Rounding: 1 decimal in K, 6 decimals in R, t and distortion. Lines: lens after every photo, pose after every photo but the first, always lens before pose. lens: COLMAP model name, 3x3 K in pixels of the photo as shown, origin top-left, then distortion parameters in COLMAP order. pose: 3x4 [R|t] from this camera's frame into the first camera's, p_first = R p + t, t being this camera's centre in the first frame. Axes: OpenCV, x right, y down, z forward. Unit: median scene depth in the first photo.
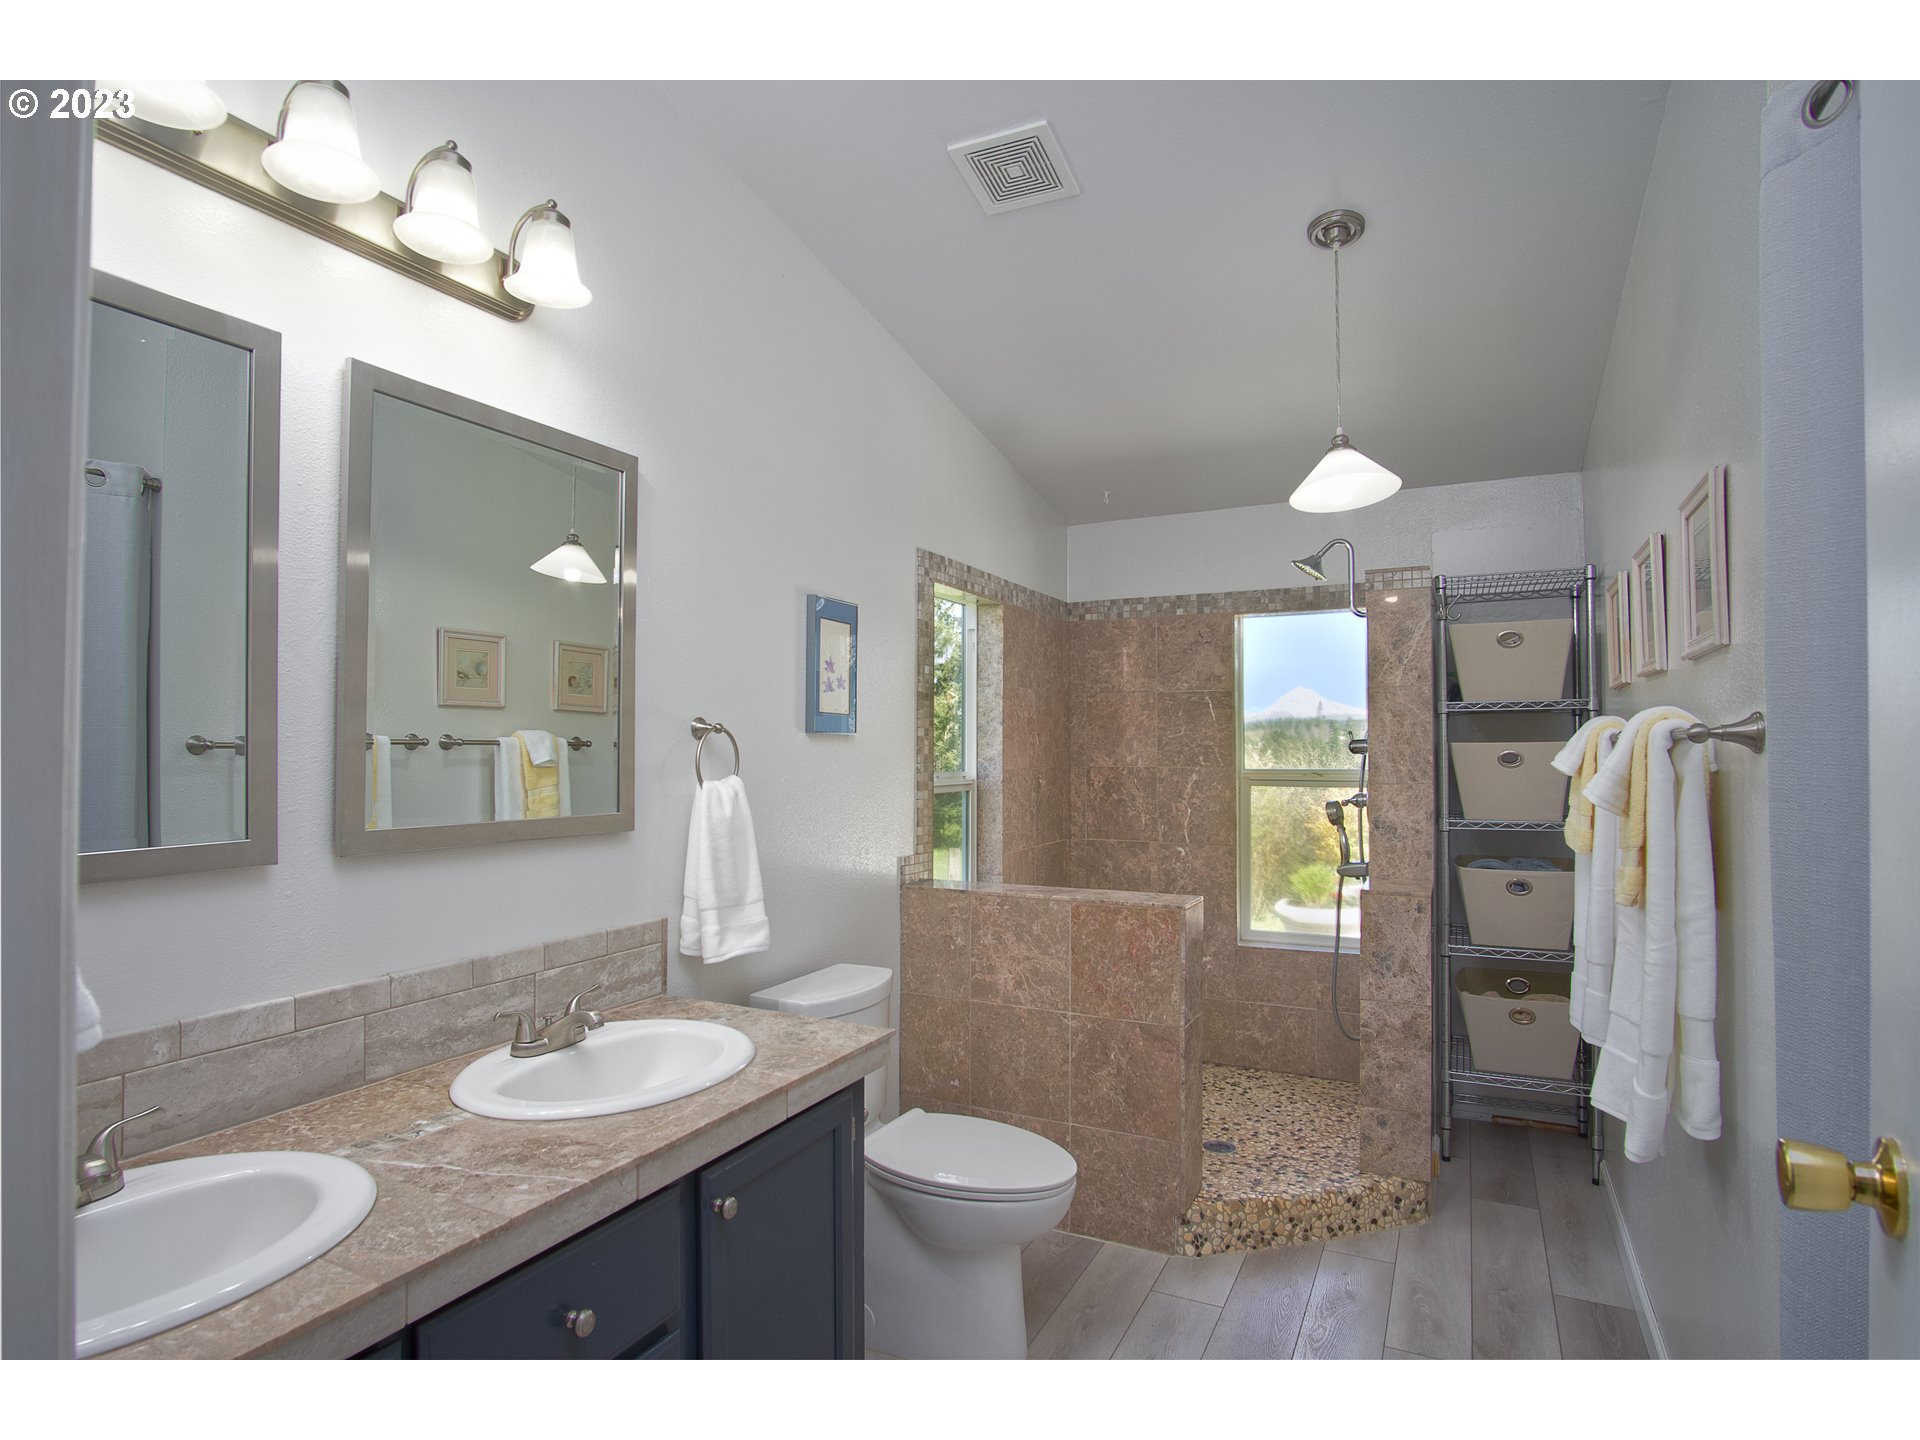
lens RADIAL K [[1054.4, 0, 956.7], [0, 1054.4, 714.8], [0, 0, 1]] dist [0.034754, -0.000505]
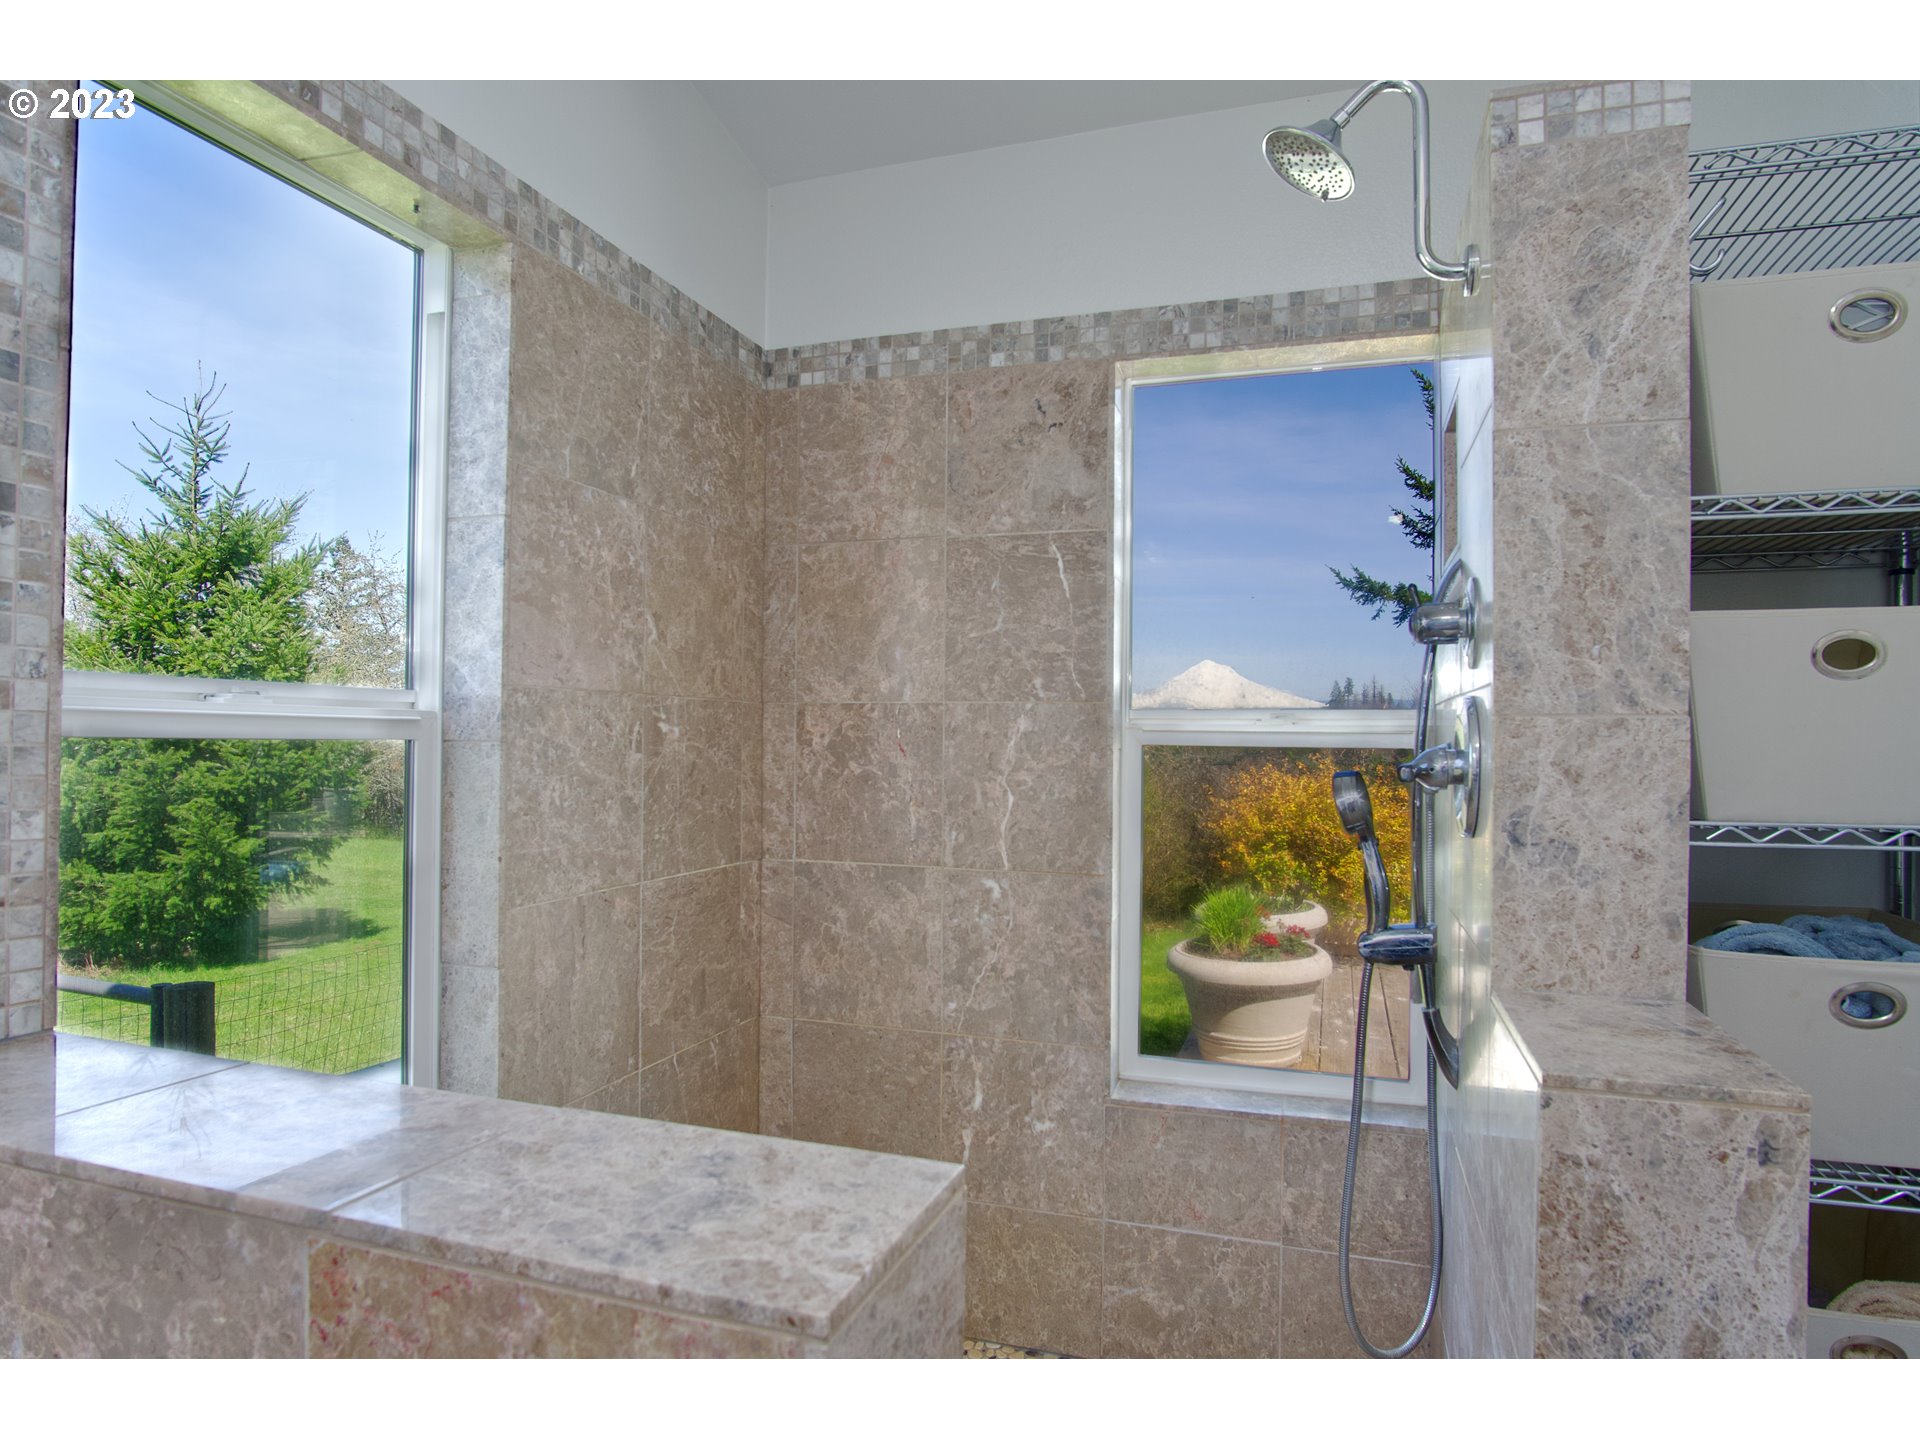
lens RADIAL K [[1054.4, 0, 956.7], [0, 1054.4, 714.8], [0, 0, 1]] dist [0.034754, -0.000505]
pose [[0.993787, 0.012836, 0.110557, 0.146155], [-0.013144, 0.999912, 0.002052, 0.054091], [-0.110521, -0.003492, 0.993868, 0.552396]]
